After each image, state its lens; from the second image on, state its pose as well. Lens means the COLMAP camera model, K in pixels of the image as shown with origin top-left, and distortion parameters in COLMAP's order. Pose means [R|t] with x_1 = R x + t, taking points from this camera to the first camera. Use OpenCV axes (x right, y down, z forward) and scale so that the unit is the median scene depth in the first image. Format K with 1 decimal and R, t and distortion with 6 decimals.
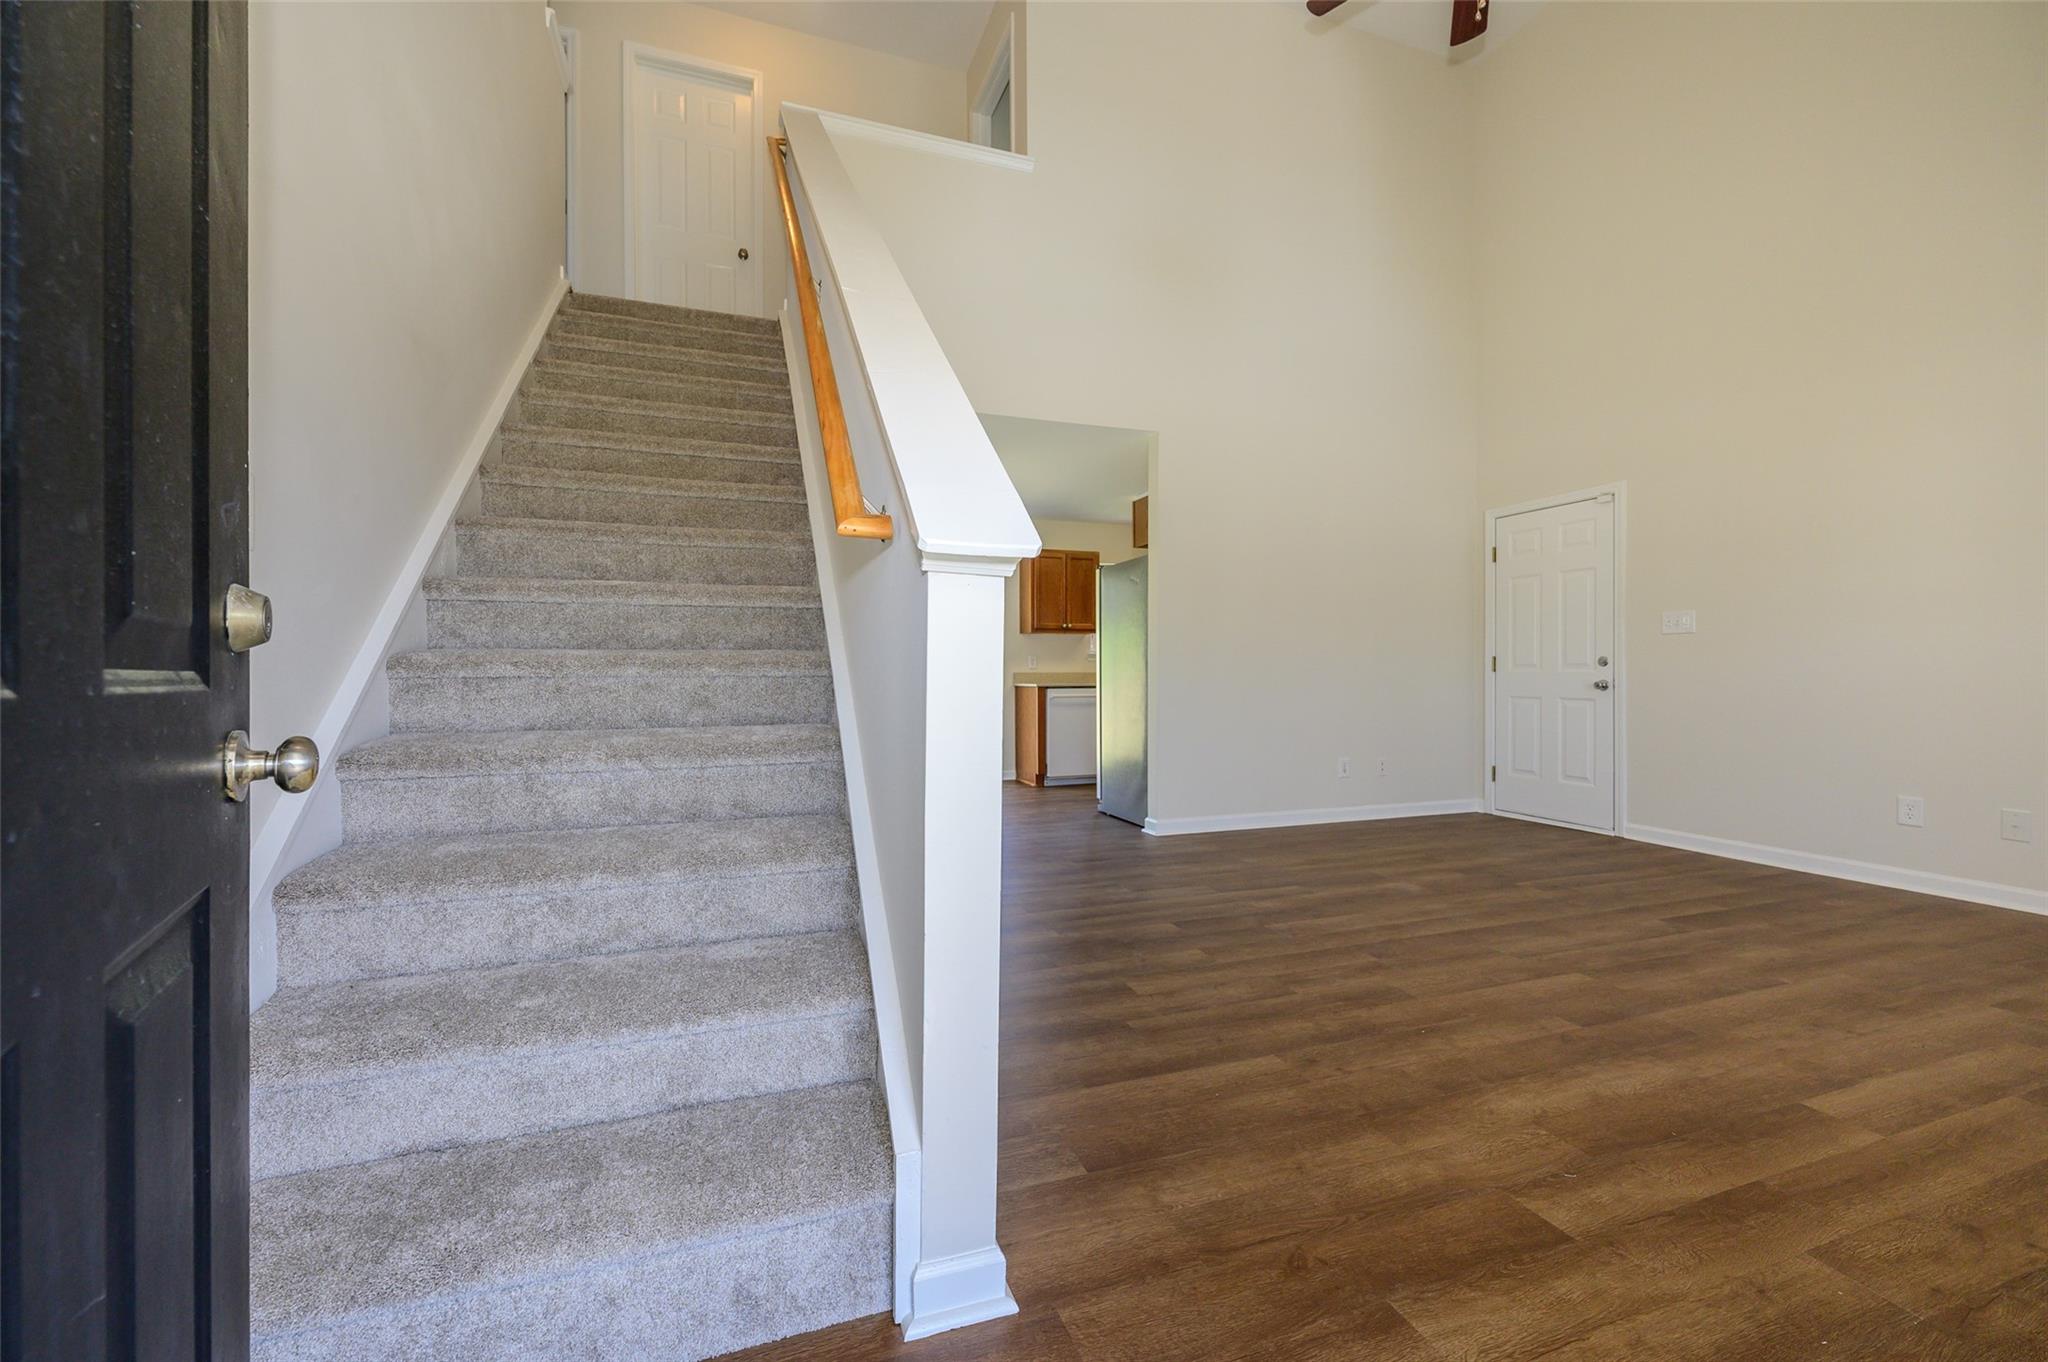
lens RADIAL K [[812.8, 0, 1017.5], [0, 812.8, 670.5], [0, 0, 1]] dist [-0.002152, 0.000238]
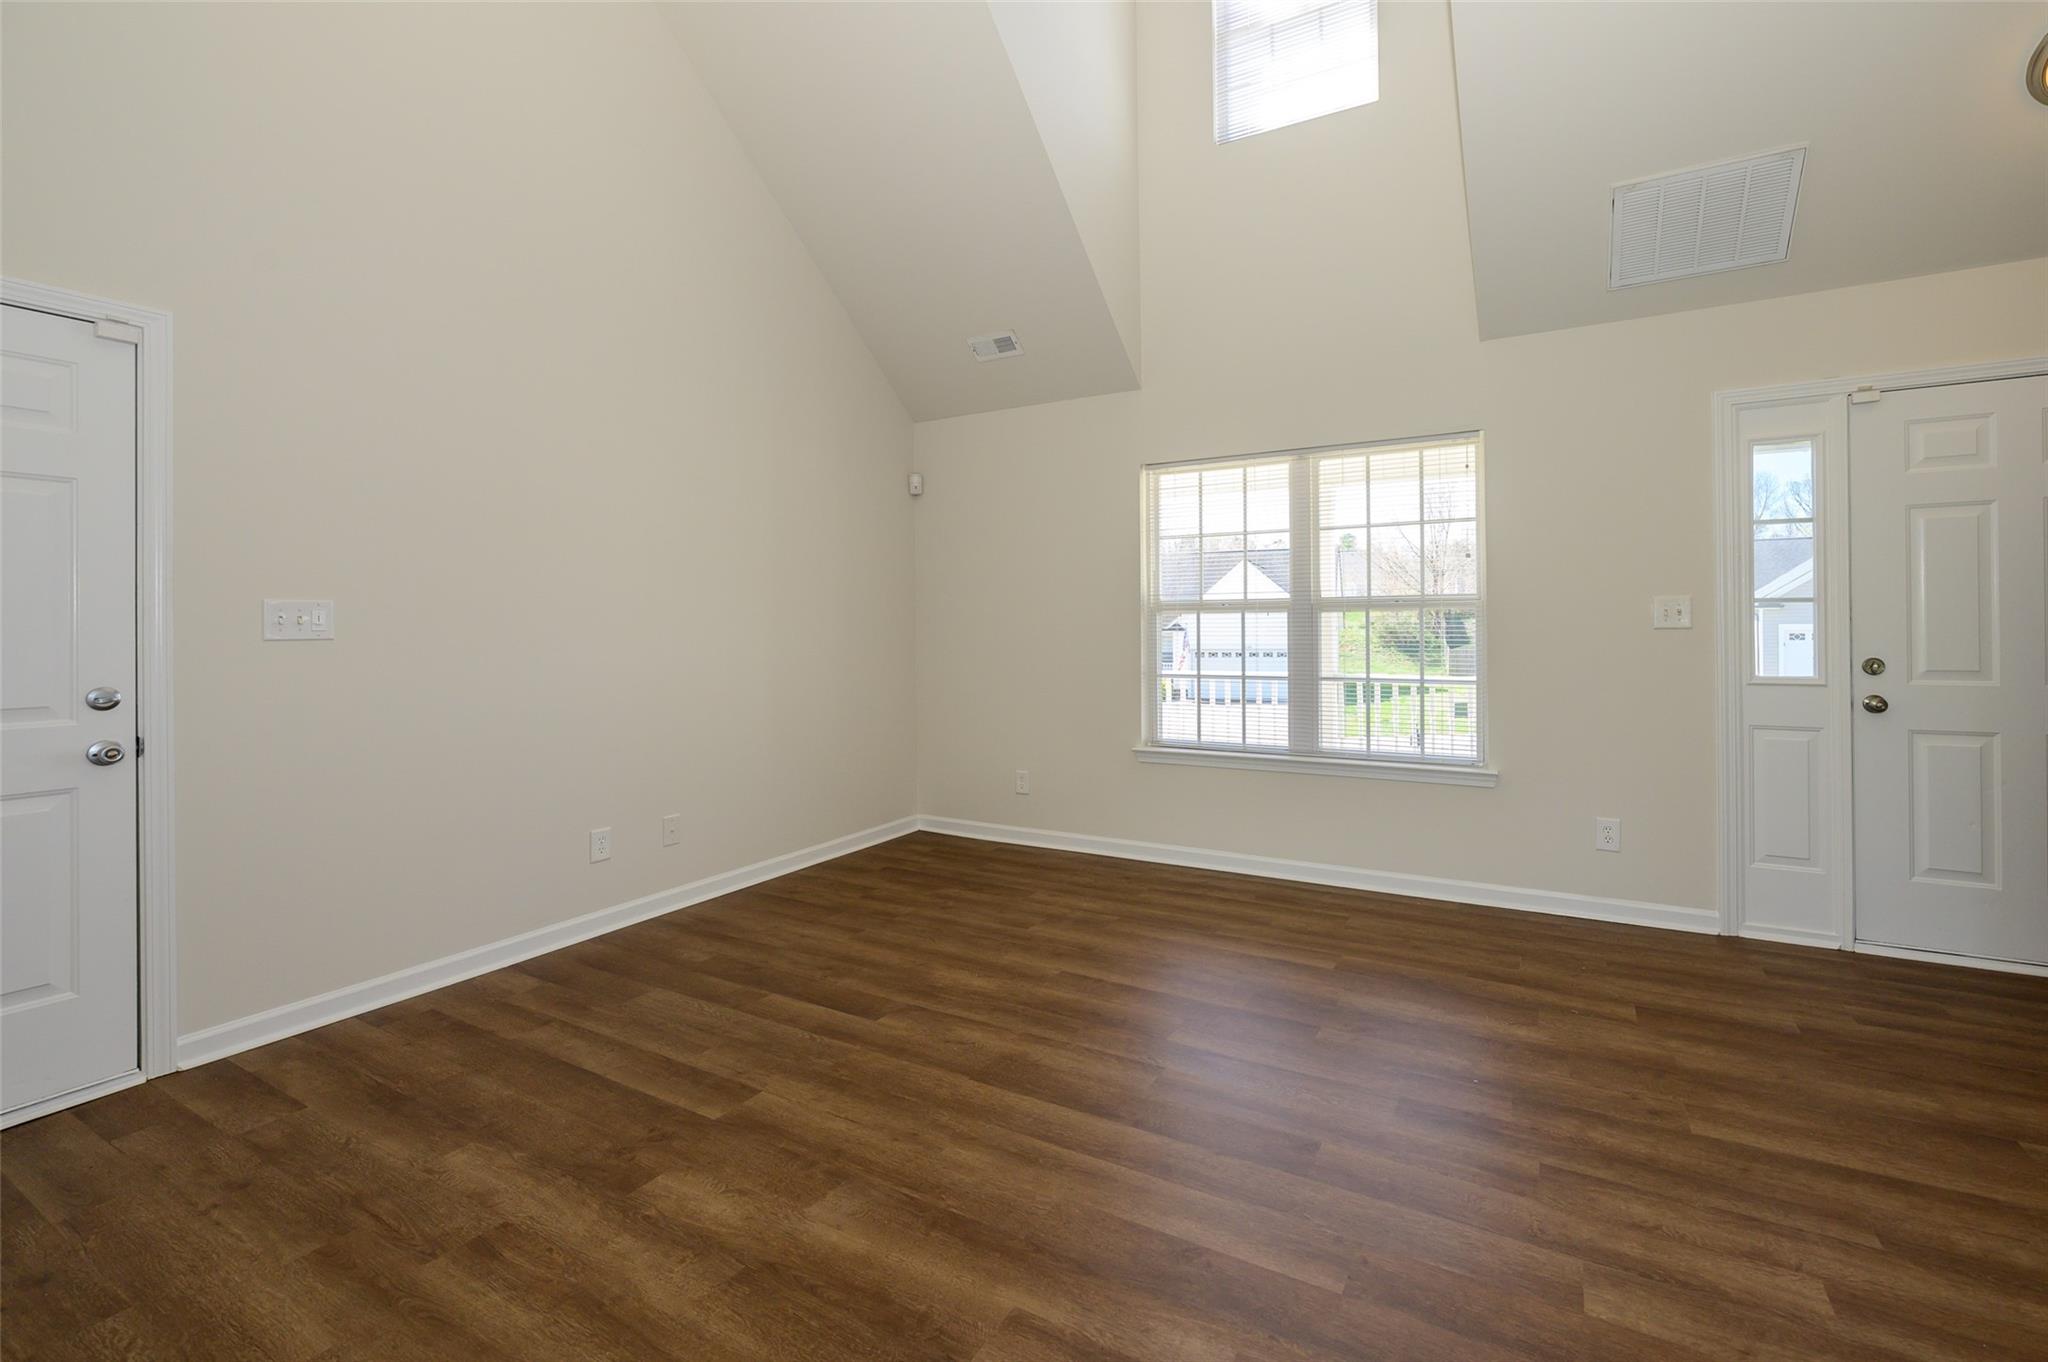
lens RADIAL K [[869.4, 0, 1083.9], [0, 869.4, 625.6], [0, 0, 1]] dist [-0.003681, 0.001373]
pose [[-0.670258, 0.010927, 0.742048, 0.030224], [0.009525, 0.999936, -0.006120, -0.076840], [-0.742067, 0.002966, -0.670319, 1.617427]]
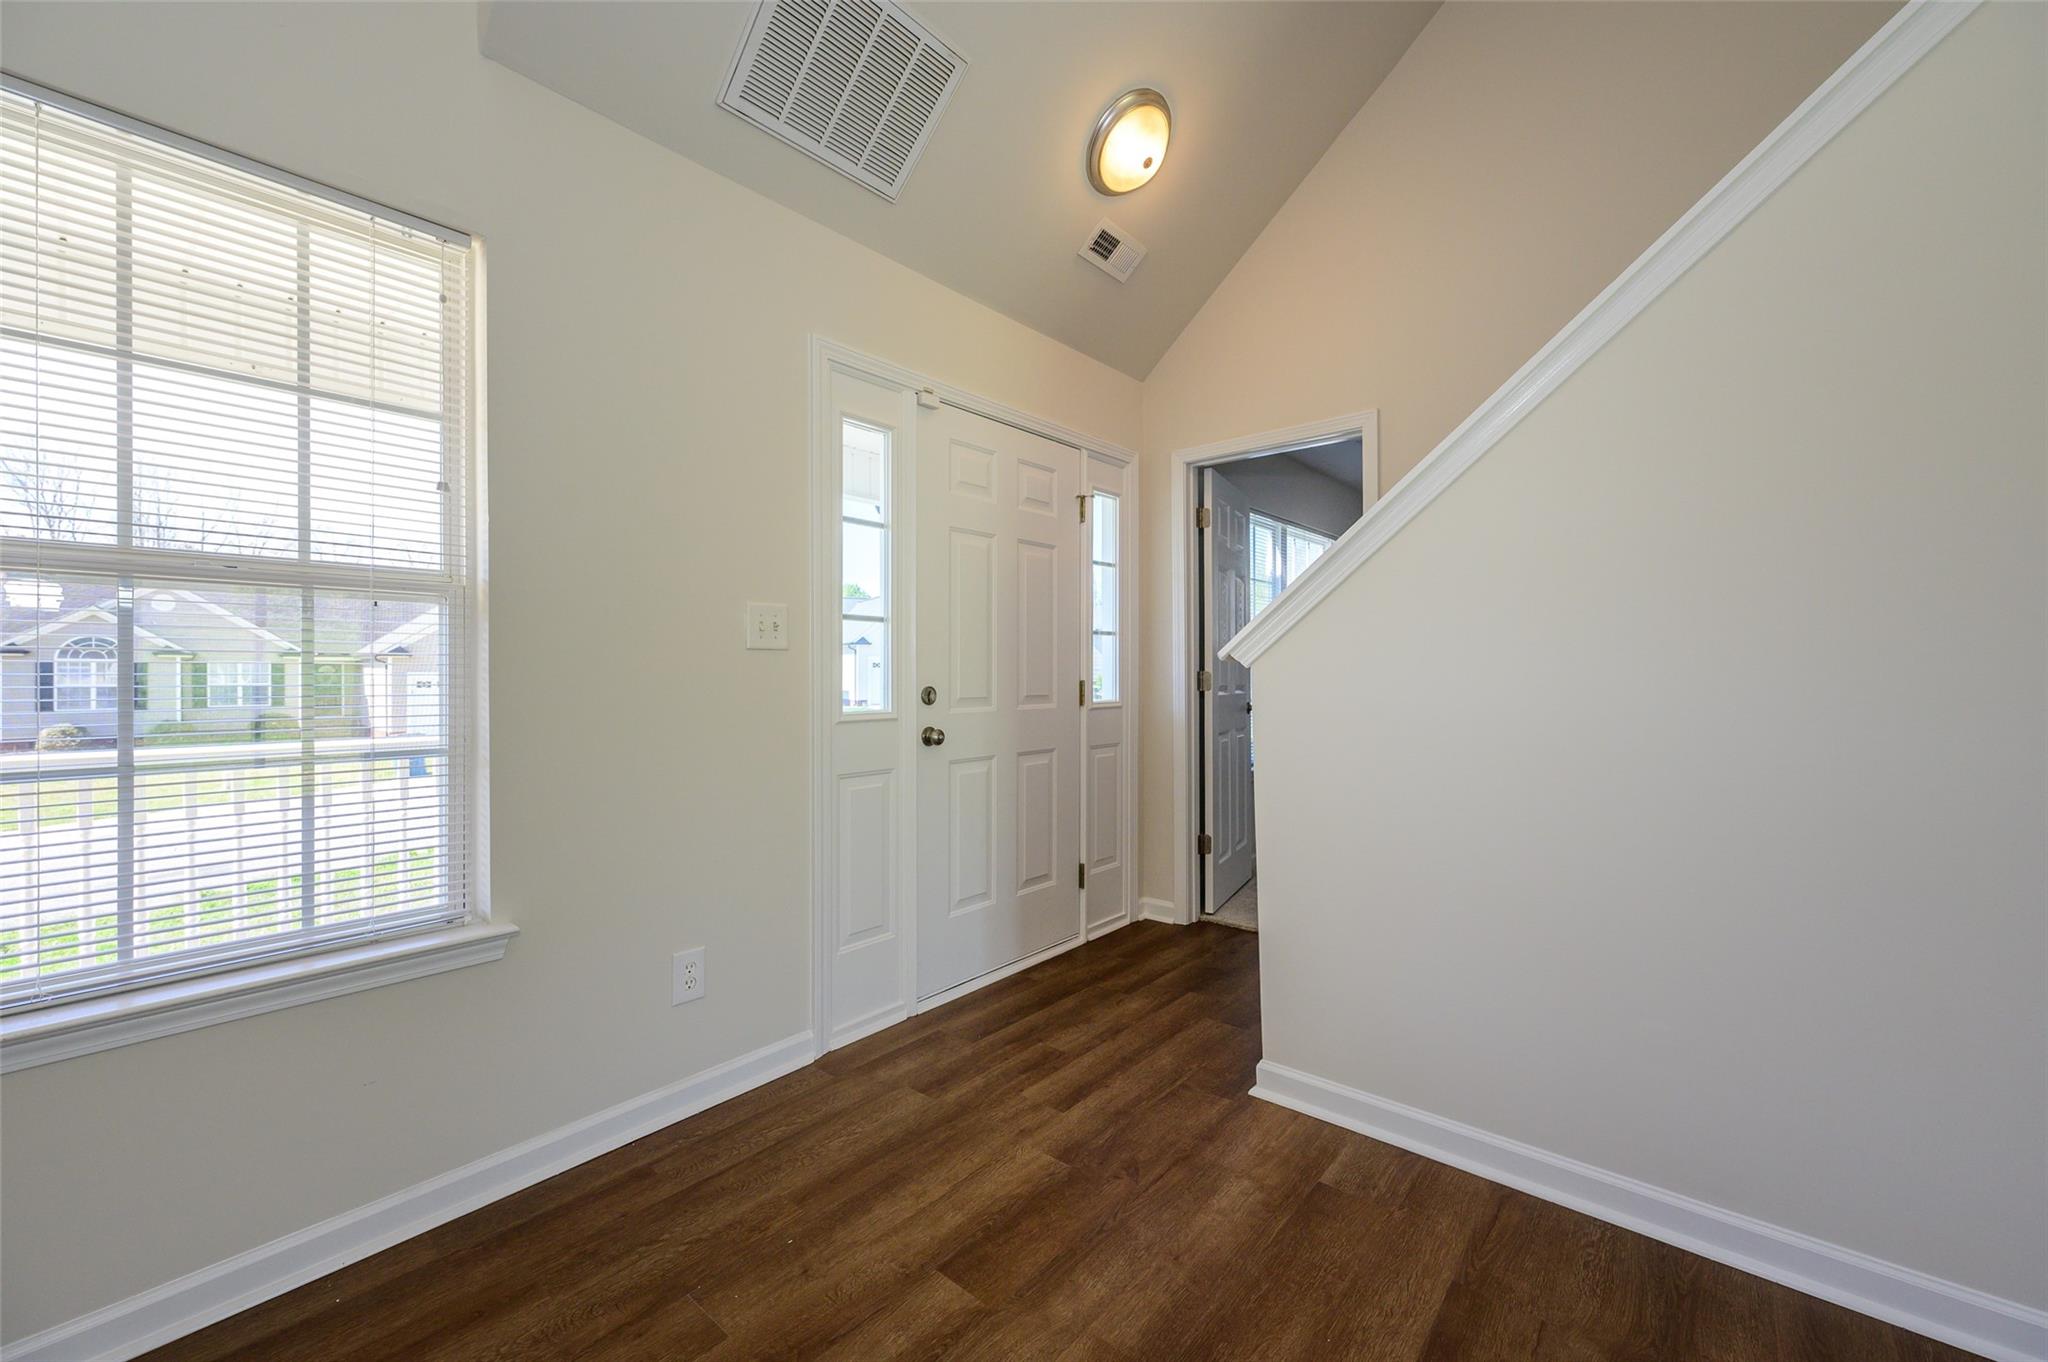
lens RADIAL K [[812.8, 0, 1032.9], [0, 812.8, 673.2], [0, 0, 1]] dist [-0.002152, 0.000238]
pose [[-0.861967, 0.003196, -0.506954, 0.563795], [0.003498, 0.999994, 0.000357, -0.047872], [0.506952, -0.001465, -0.861973, 1.004058]]
